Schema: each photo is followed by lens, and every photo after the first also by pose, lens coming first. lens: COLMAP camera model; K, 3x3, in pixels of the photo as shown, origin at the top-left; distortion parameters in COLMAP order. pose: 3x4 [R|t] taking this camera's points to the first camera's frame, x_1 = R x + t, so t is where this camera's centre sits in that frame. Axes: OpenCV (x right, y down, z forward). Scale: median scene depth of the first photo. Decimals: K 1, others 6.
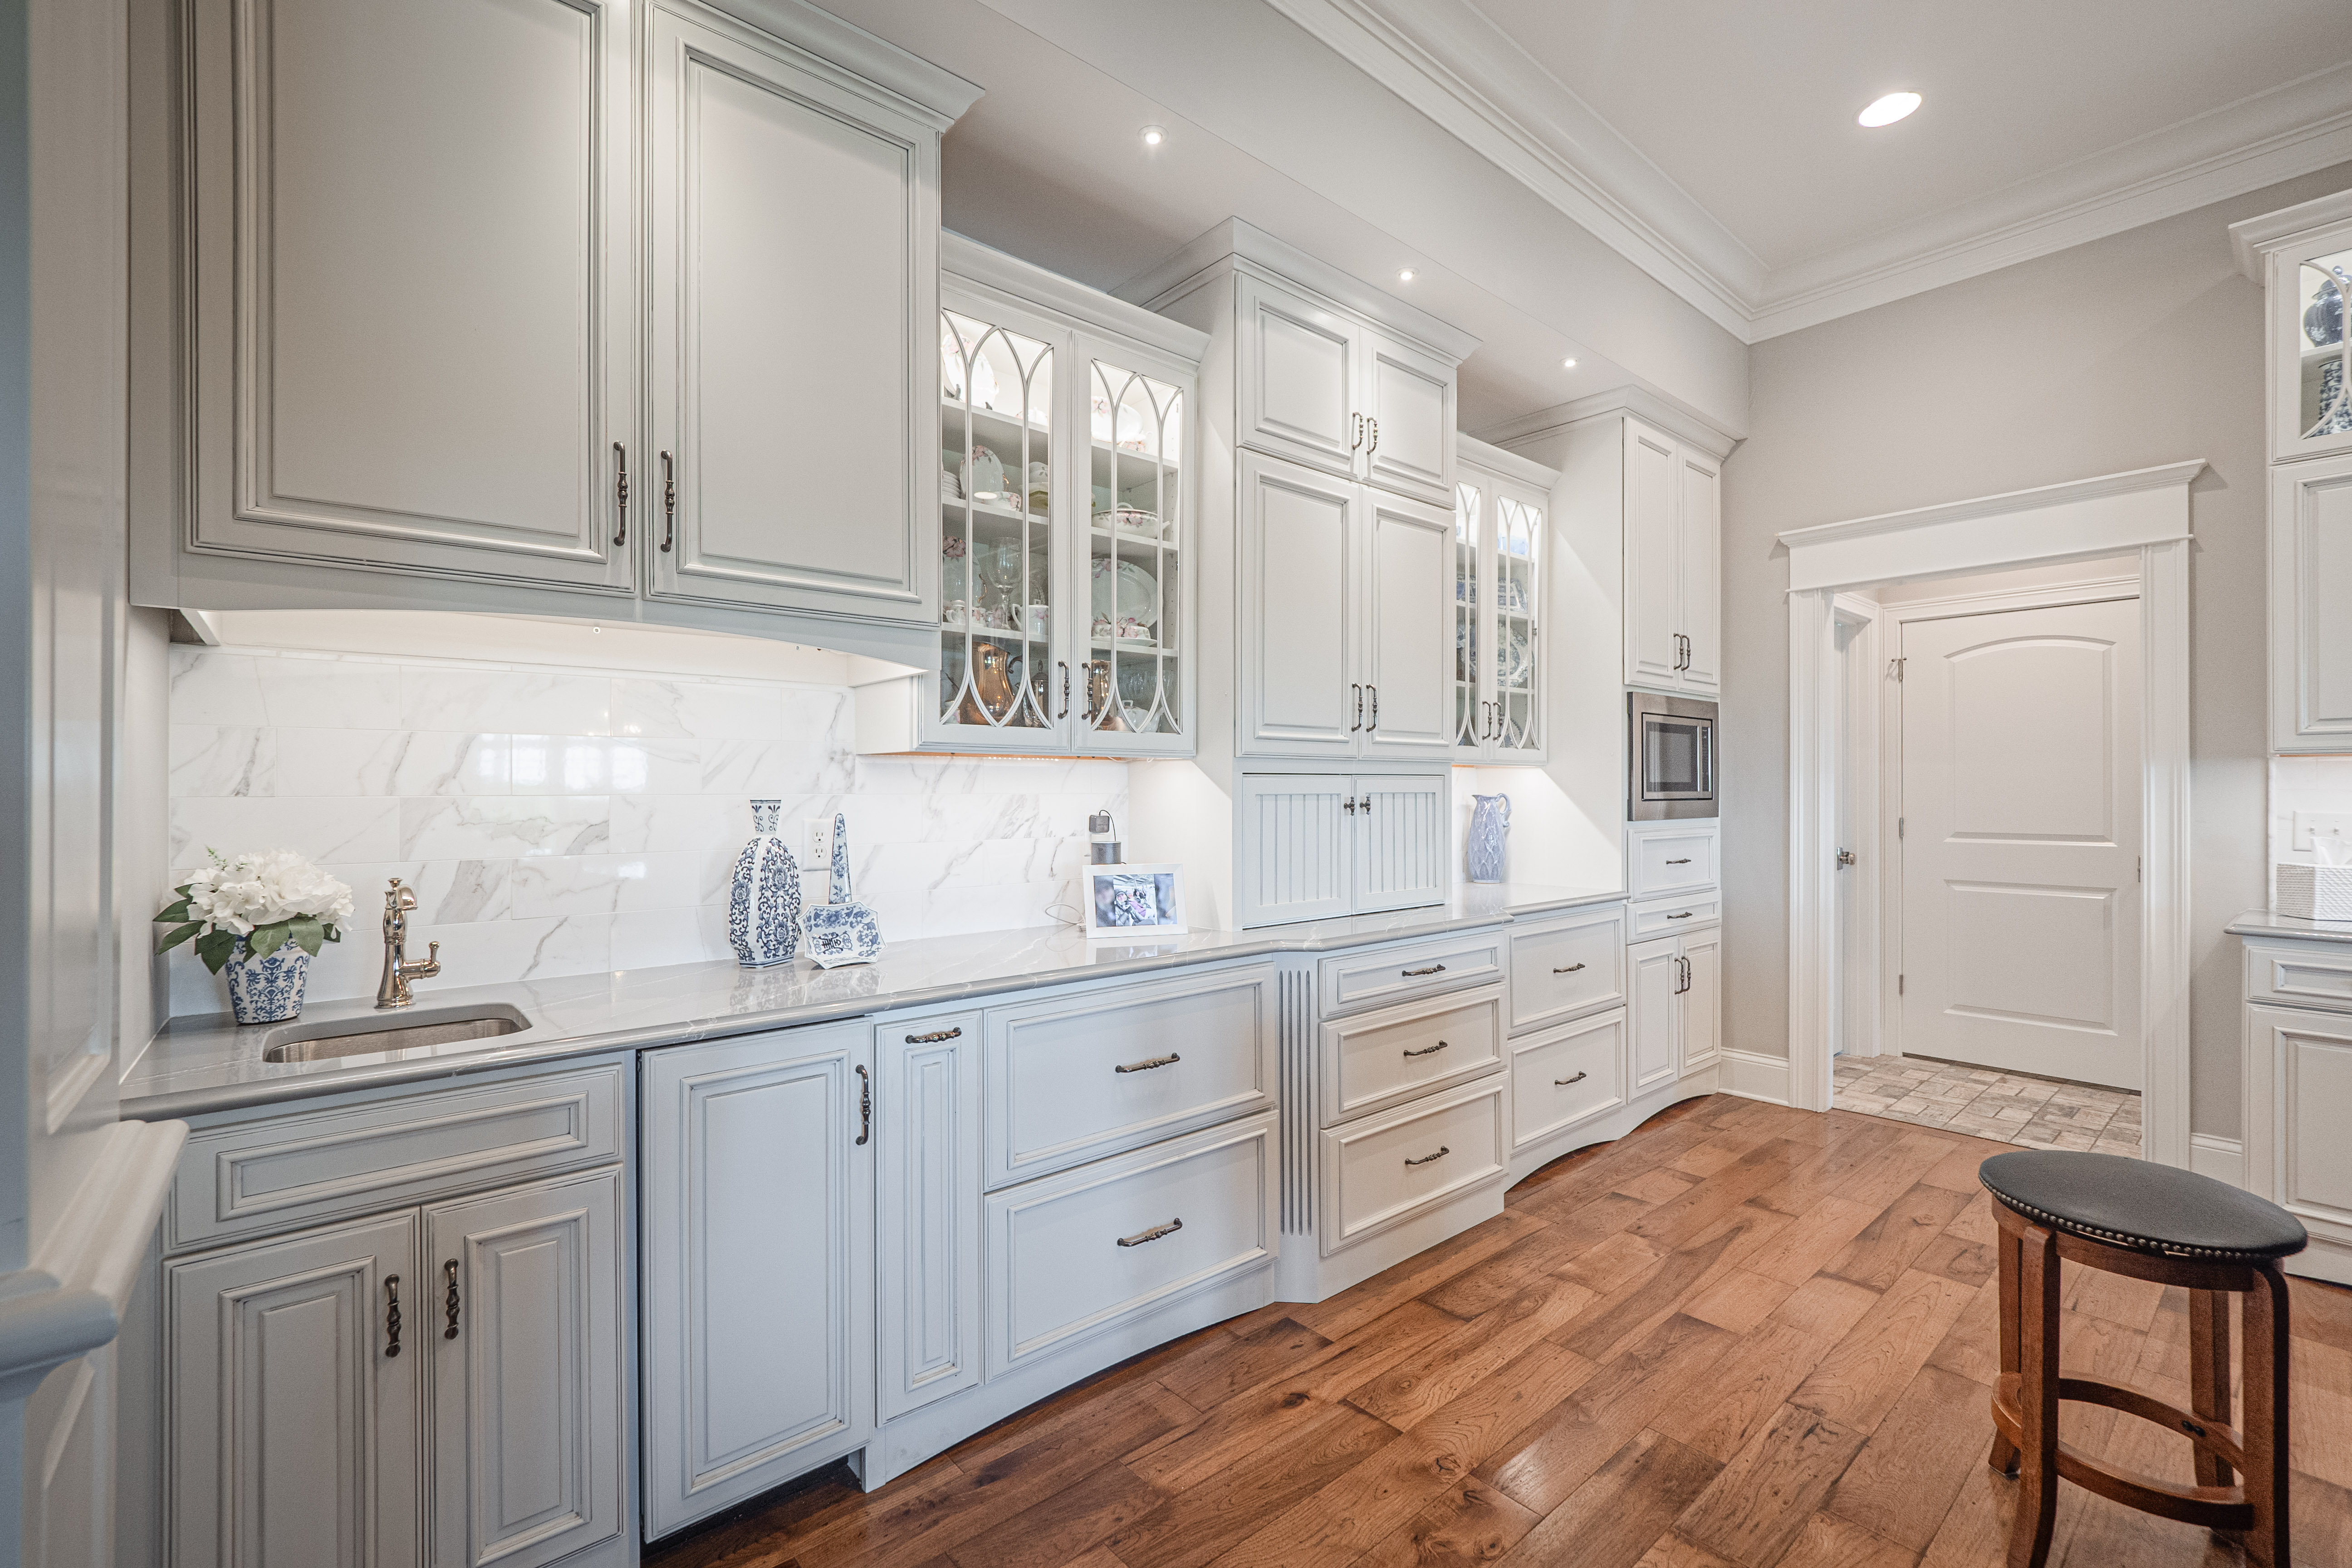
lens RADIAL K [[1009.7, 0, 1125.2], [0, 1009.7, 796.3], [0, 0, 1]] dist [-0.012116, 0.000240]
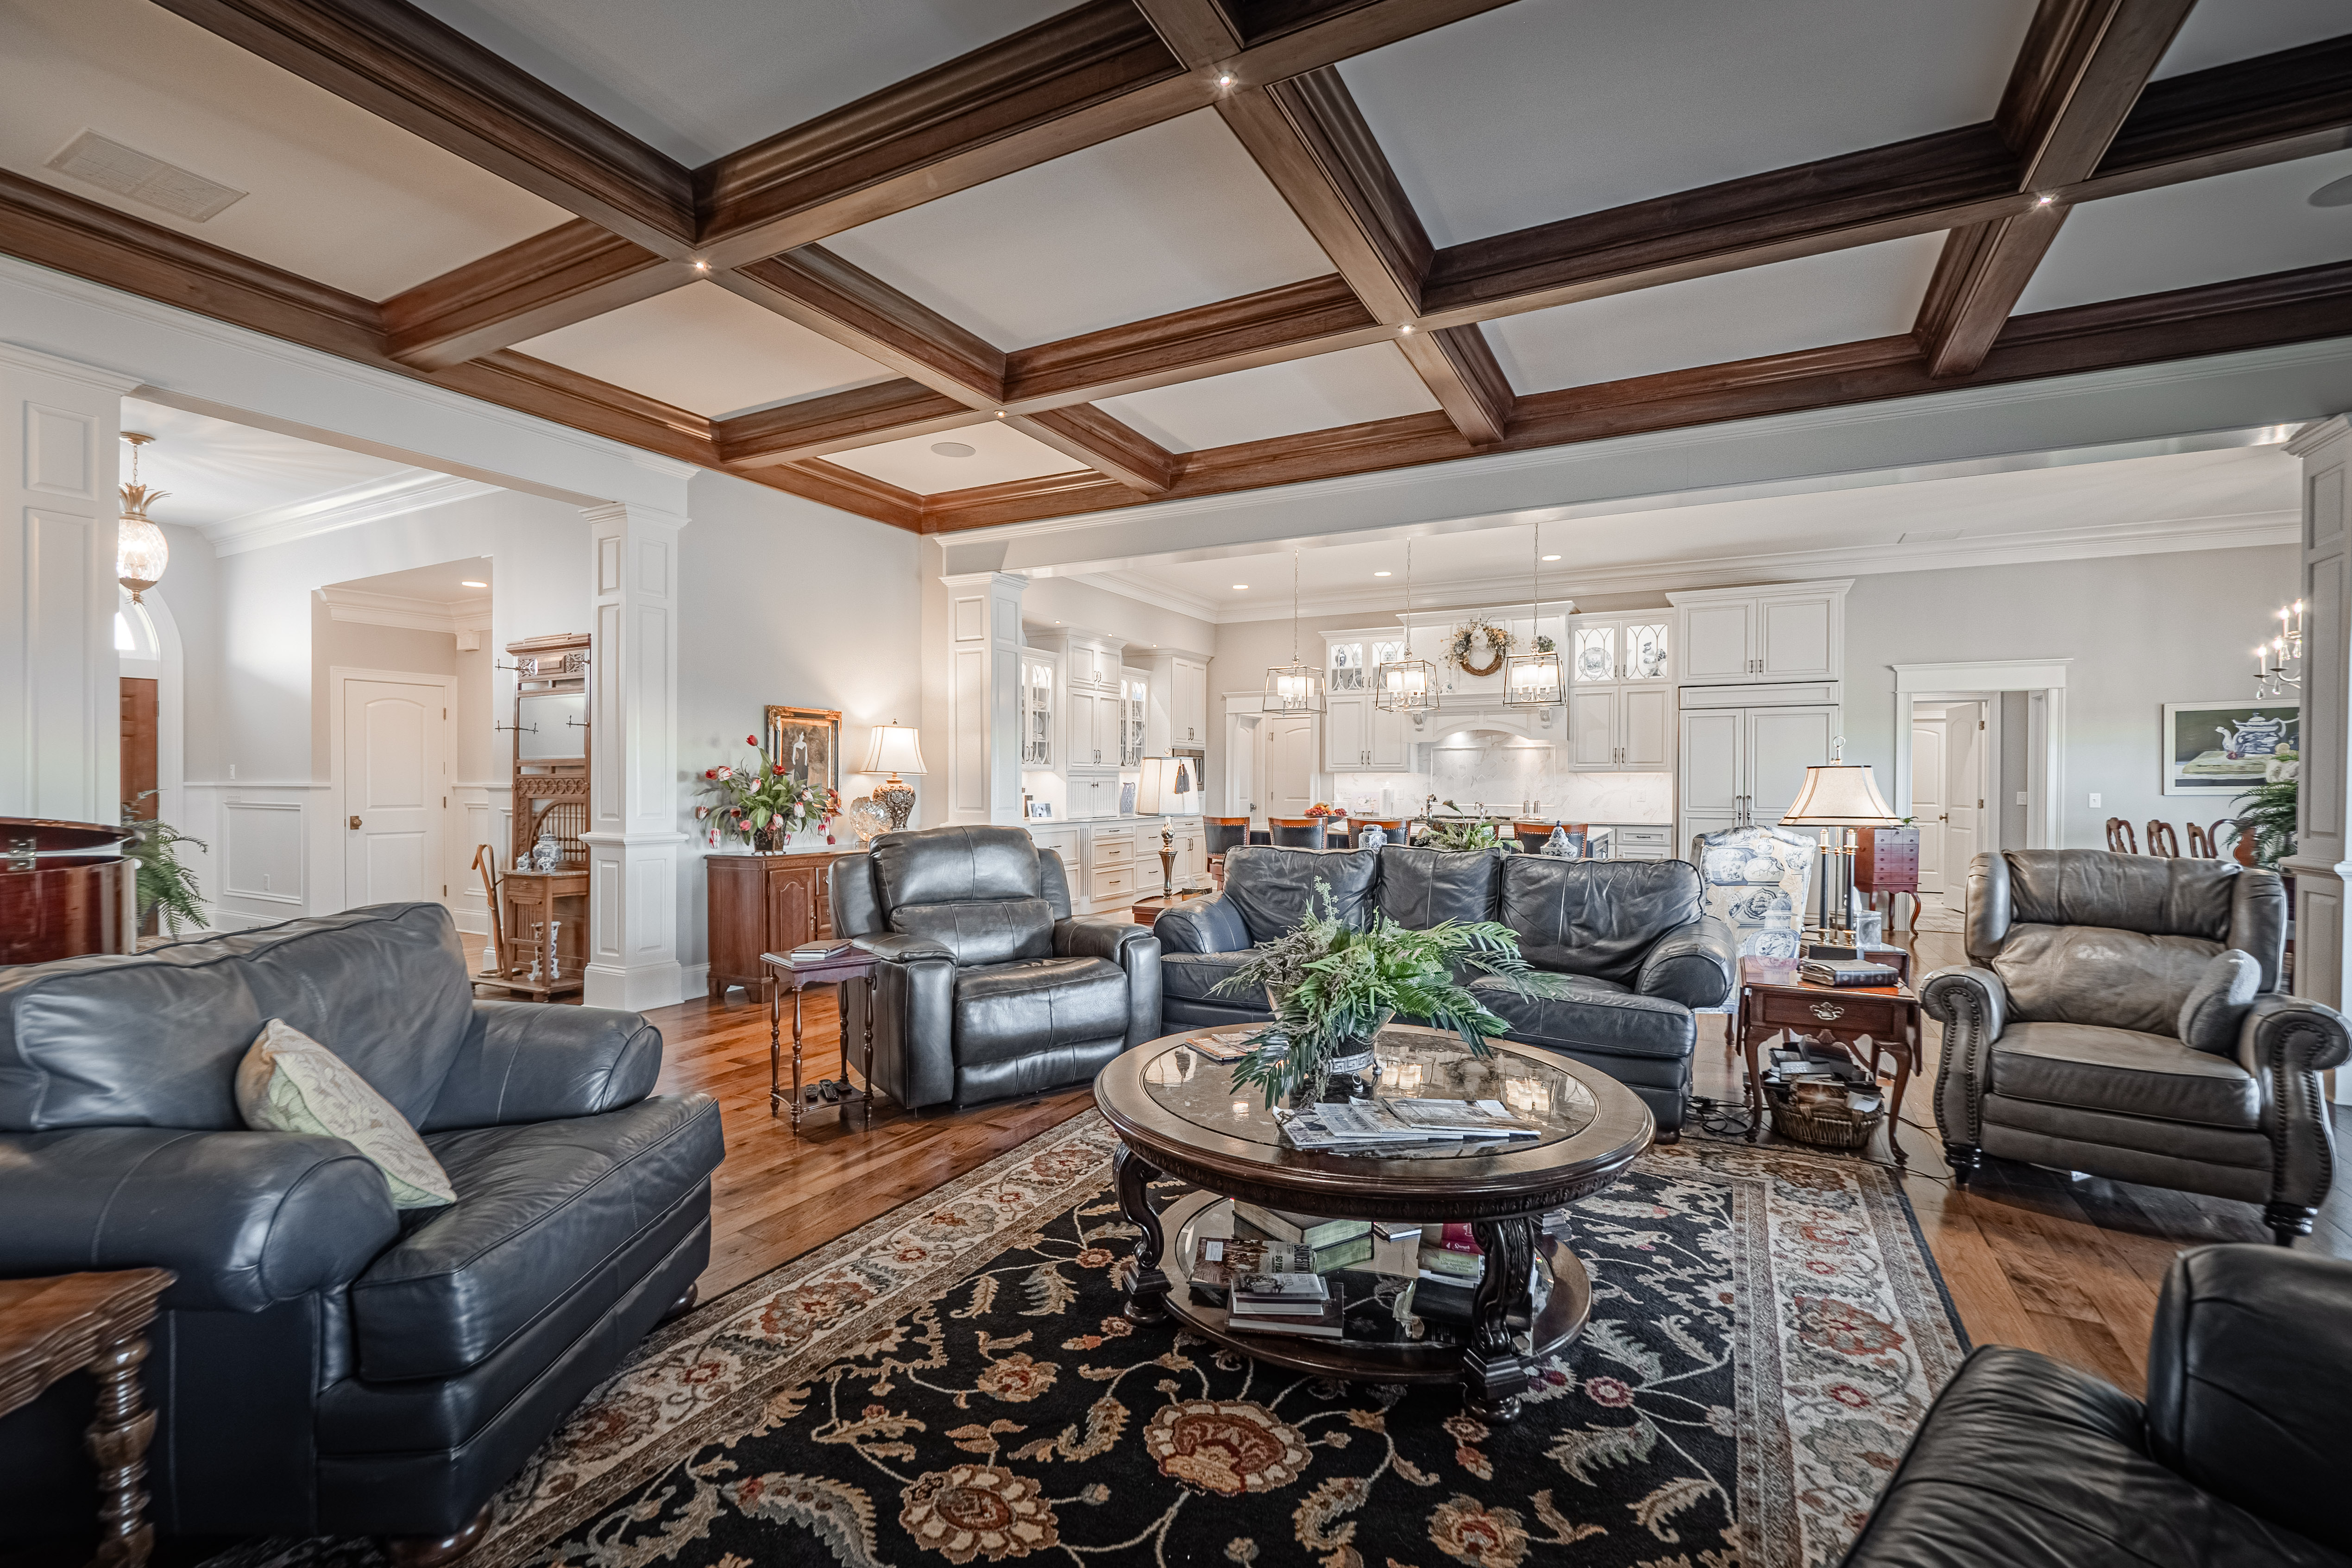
lens RADIAL K [[1009.8, 0, 1125.2], [0, 1009.8, 796.3], [0, 0, 1]] dist [-0.012116, 0.000240]
pose [[0.933770, -0.000283, 0.357875, -1.009988], [-0.001610, 0.999986, 0.004993, 0.034204], [-0.357871, -0.005238, 0.933756, -2.501539]]
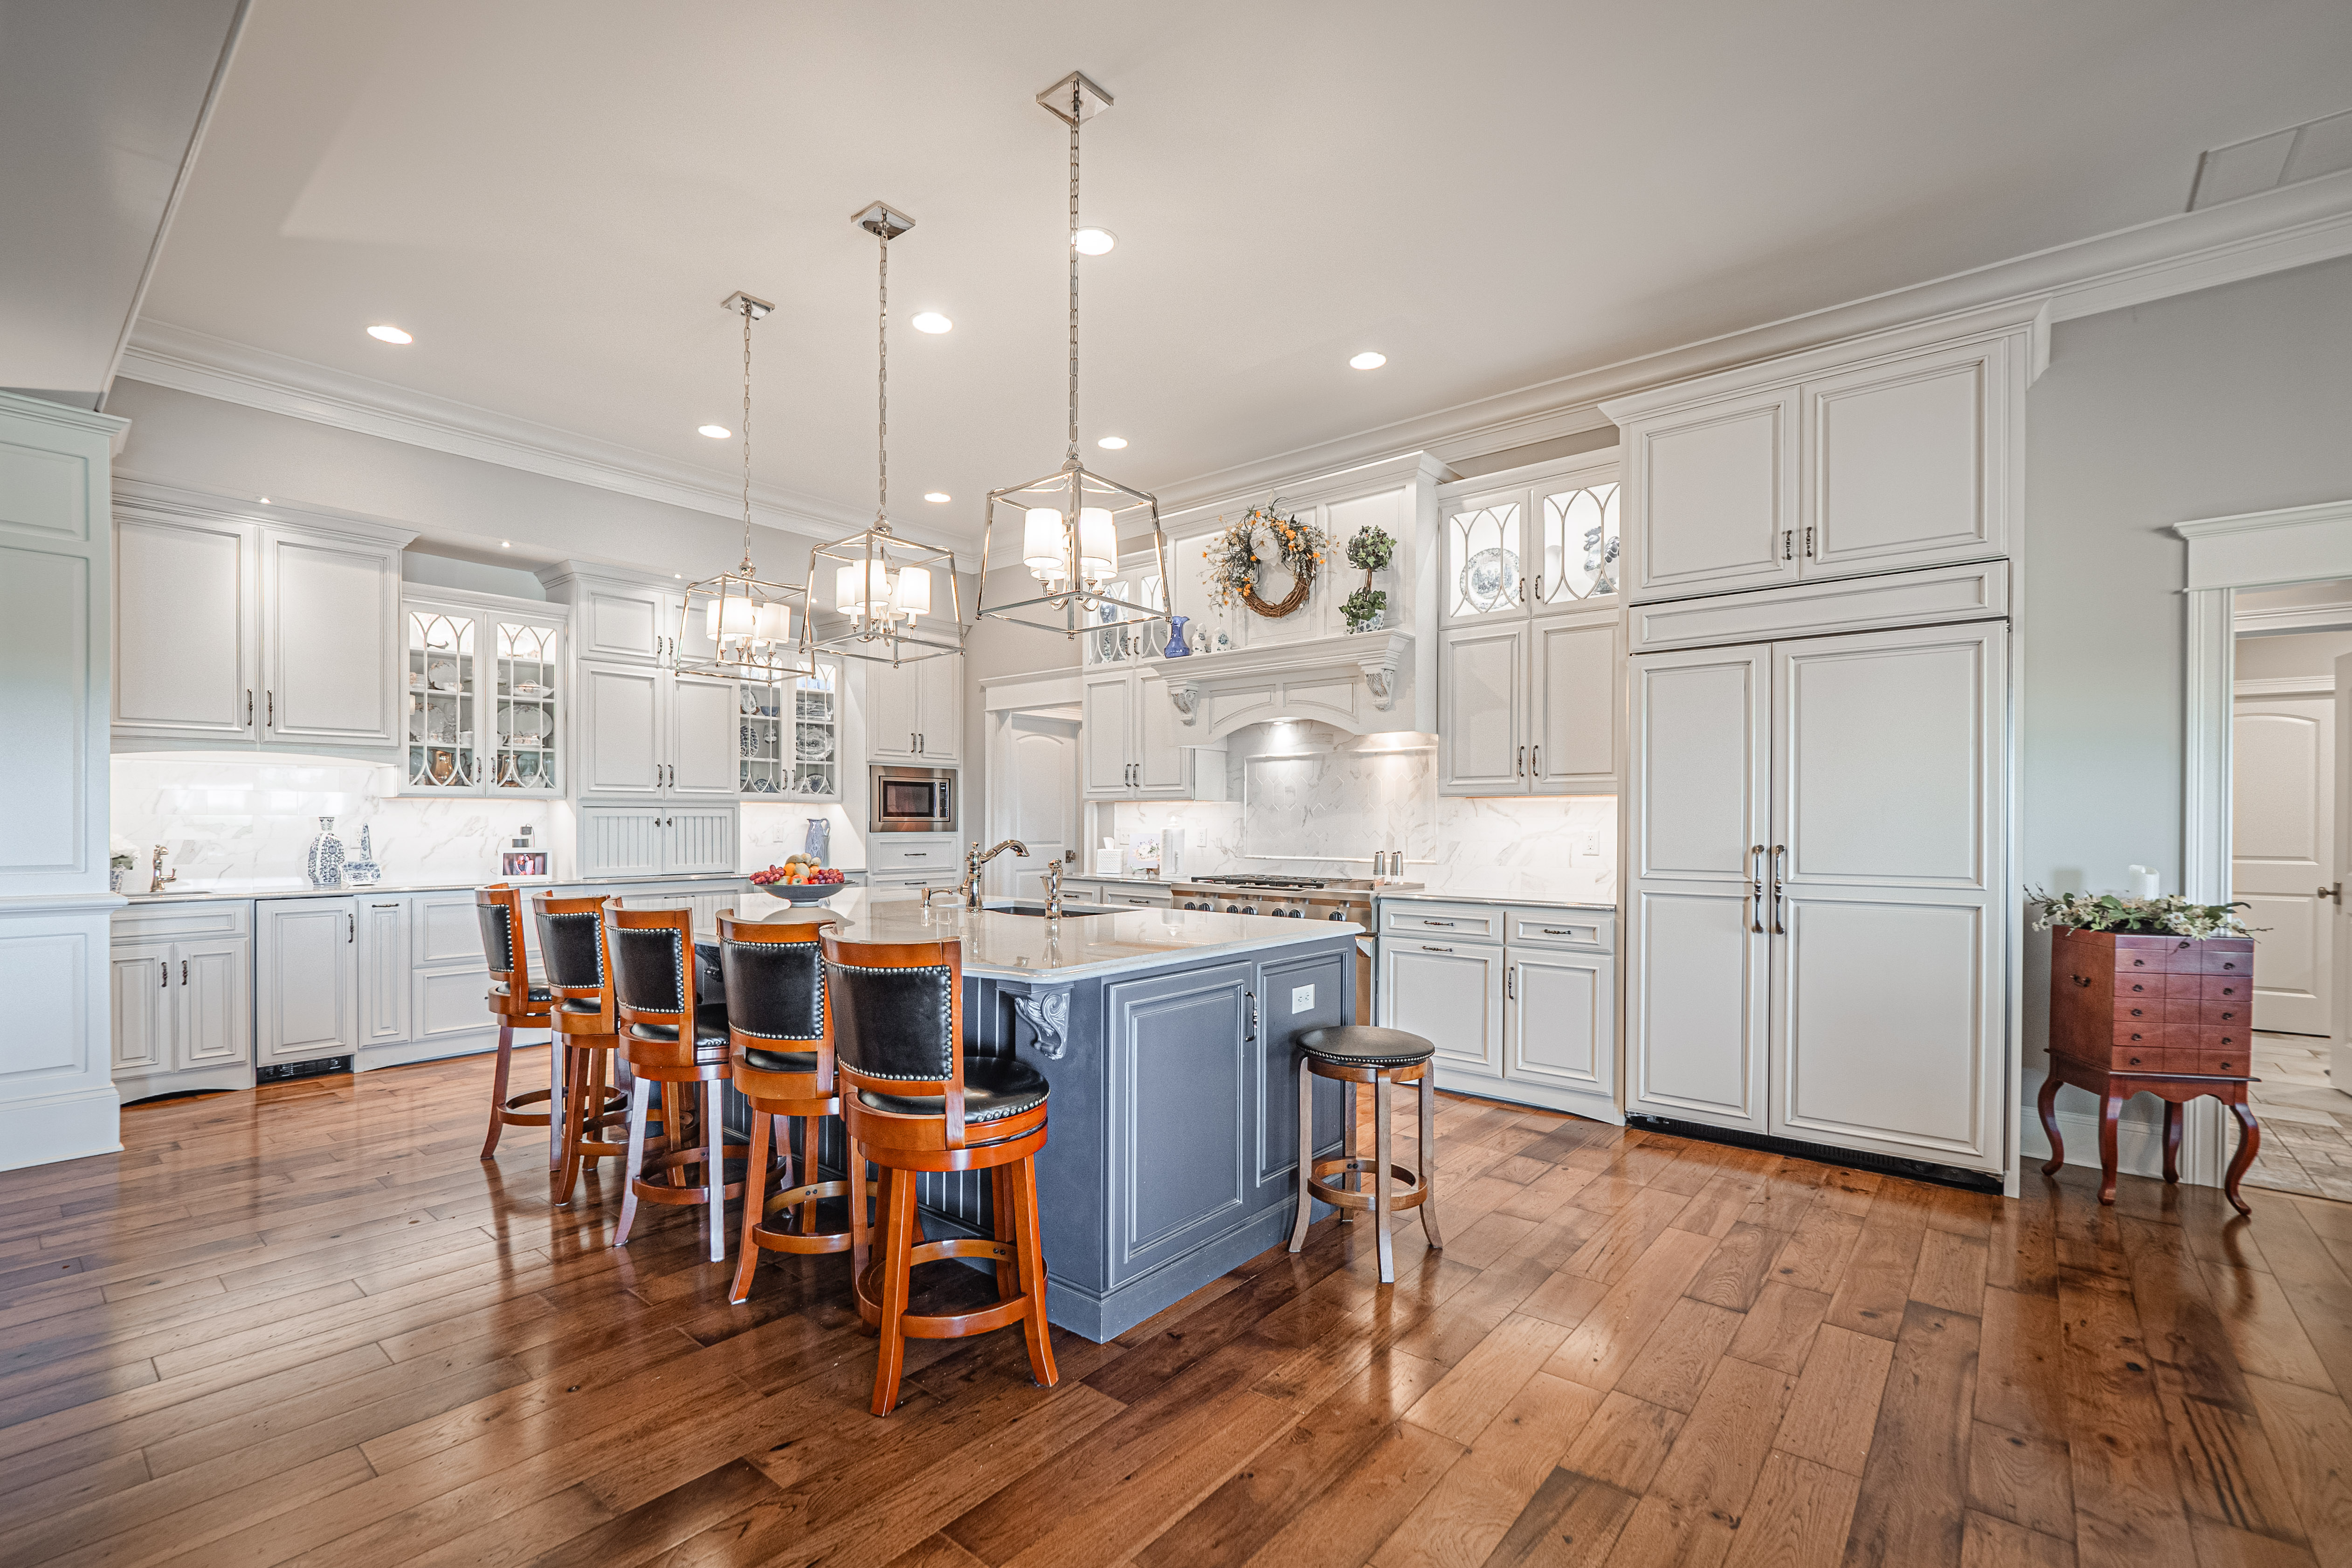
lens RADIAL K [[1025.3, 0, 1102.4], [0, 1025.3, 827.9], [0, 0, 1]] dist [-0.011655, 0.000280]
pose [[0.985867, 0.001558, 0.167524, 0.883941], [-0.001706, 0.999998, 0.000738, 0.020732], [-0.167522, -0.001013, 0.985868, -1.419268]]
